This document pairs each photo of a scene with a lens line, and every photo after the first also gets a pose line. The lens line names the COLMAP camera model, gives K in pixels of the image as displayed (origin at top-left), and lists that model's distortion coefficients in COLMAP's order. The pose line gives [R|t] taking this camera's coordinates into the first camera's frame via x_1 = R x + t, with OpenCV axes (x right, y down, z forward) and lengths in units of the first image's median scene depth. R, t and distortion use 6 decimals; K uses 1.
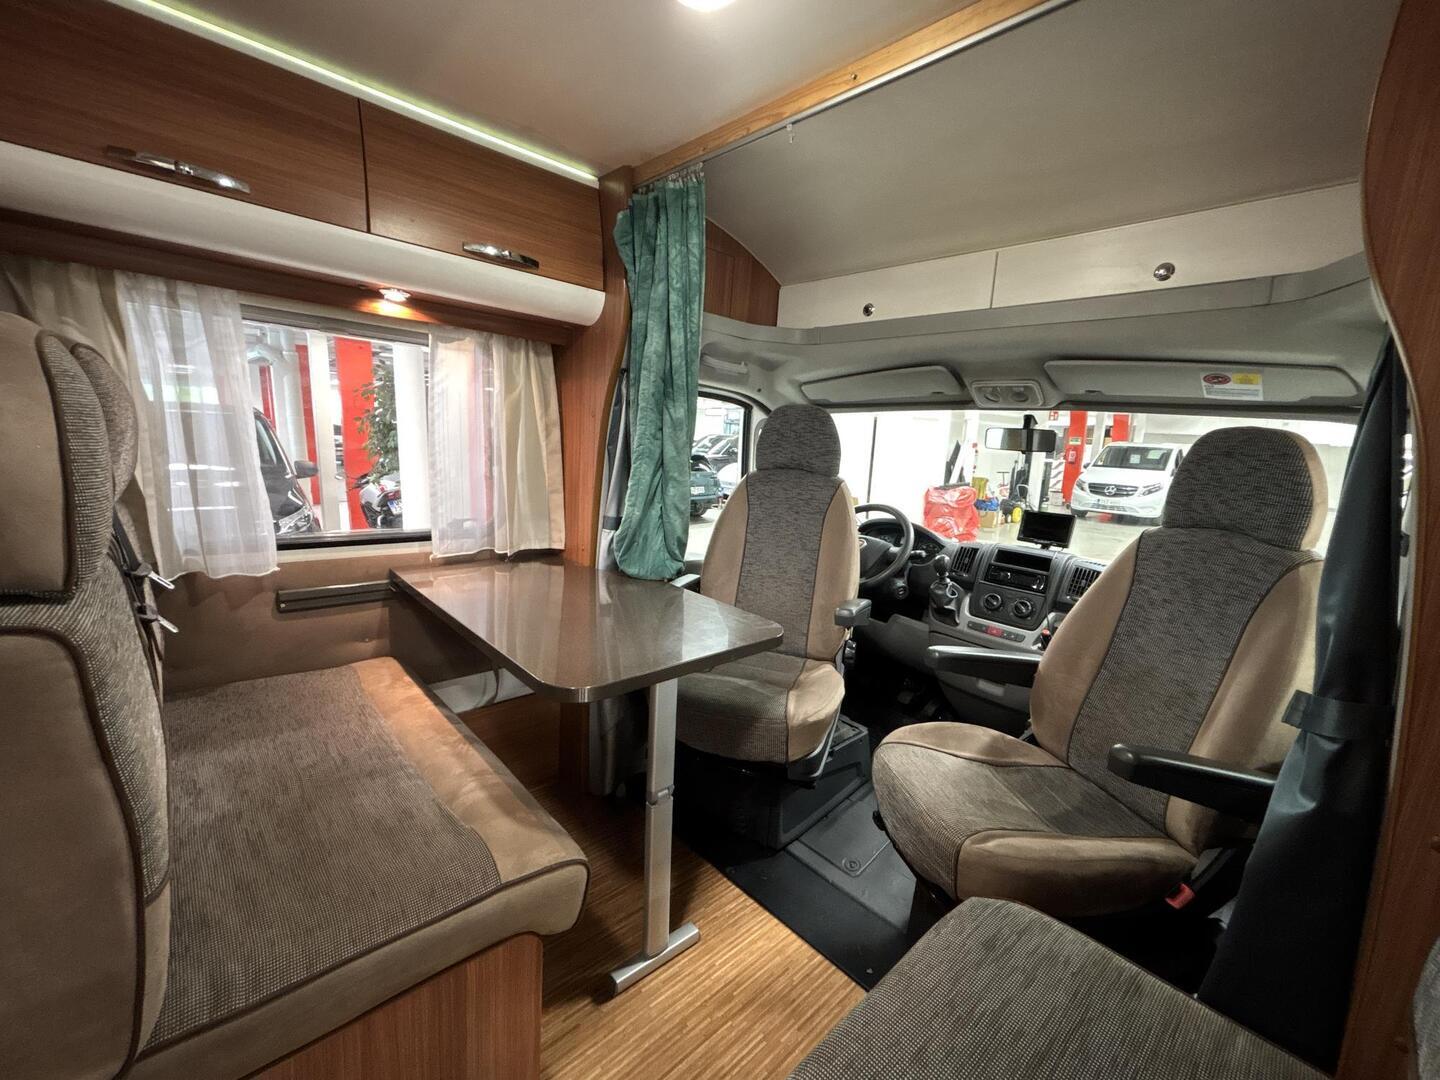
lens RADIAL K [[581.0, 0, 725.9], [0, 581.0, 525.0], [0, 0, 1]] dist [0.001930, 0.000159]
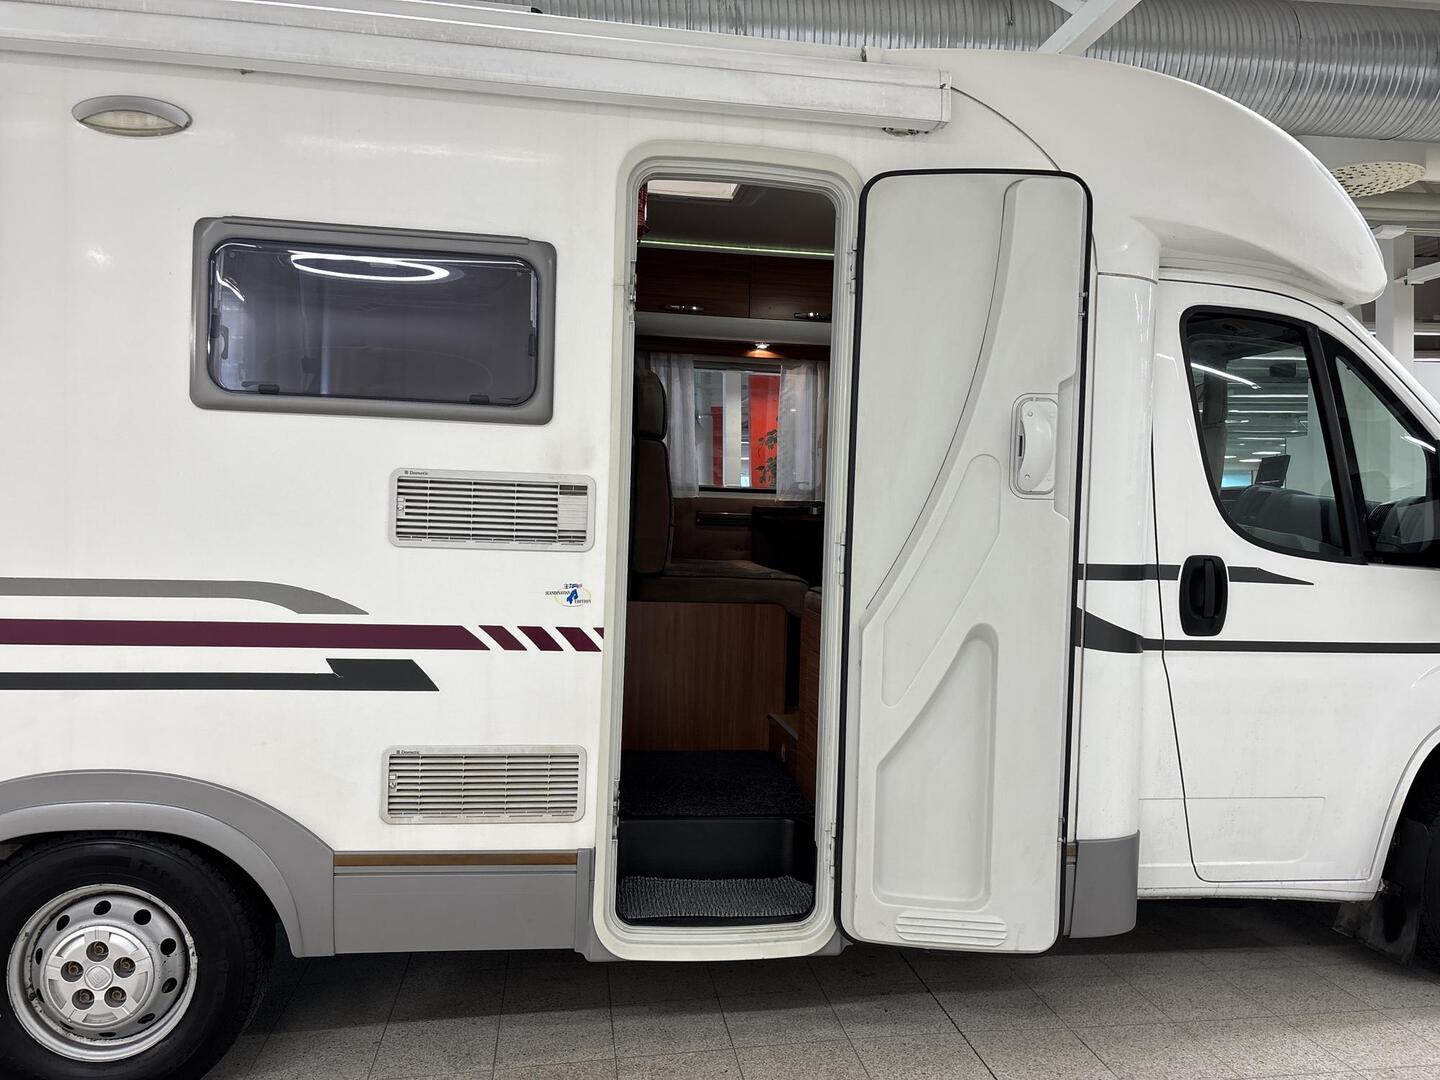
lens RADIAL K [[1102.6, 0, 722.0], [0, 1102.6, 541.9], [0, 0, 1]] dist [0.005934, -0.002339]
pose [[0.818910, -0.026084, -0.573329, 1.226663], [-0.064902, 0.988350, -0.137669, 0.658602], [0.570240, 0.149949, 0.807677, -1.676589]]
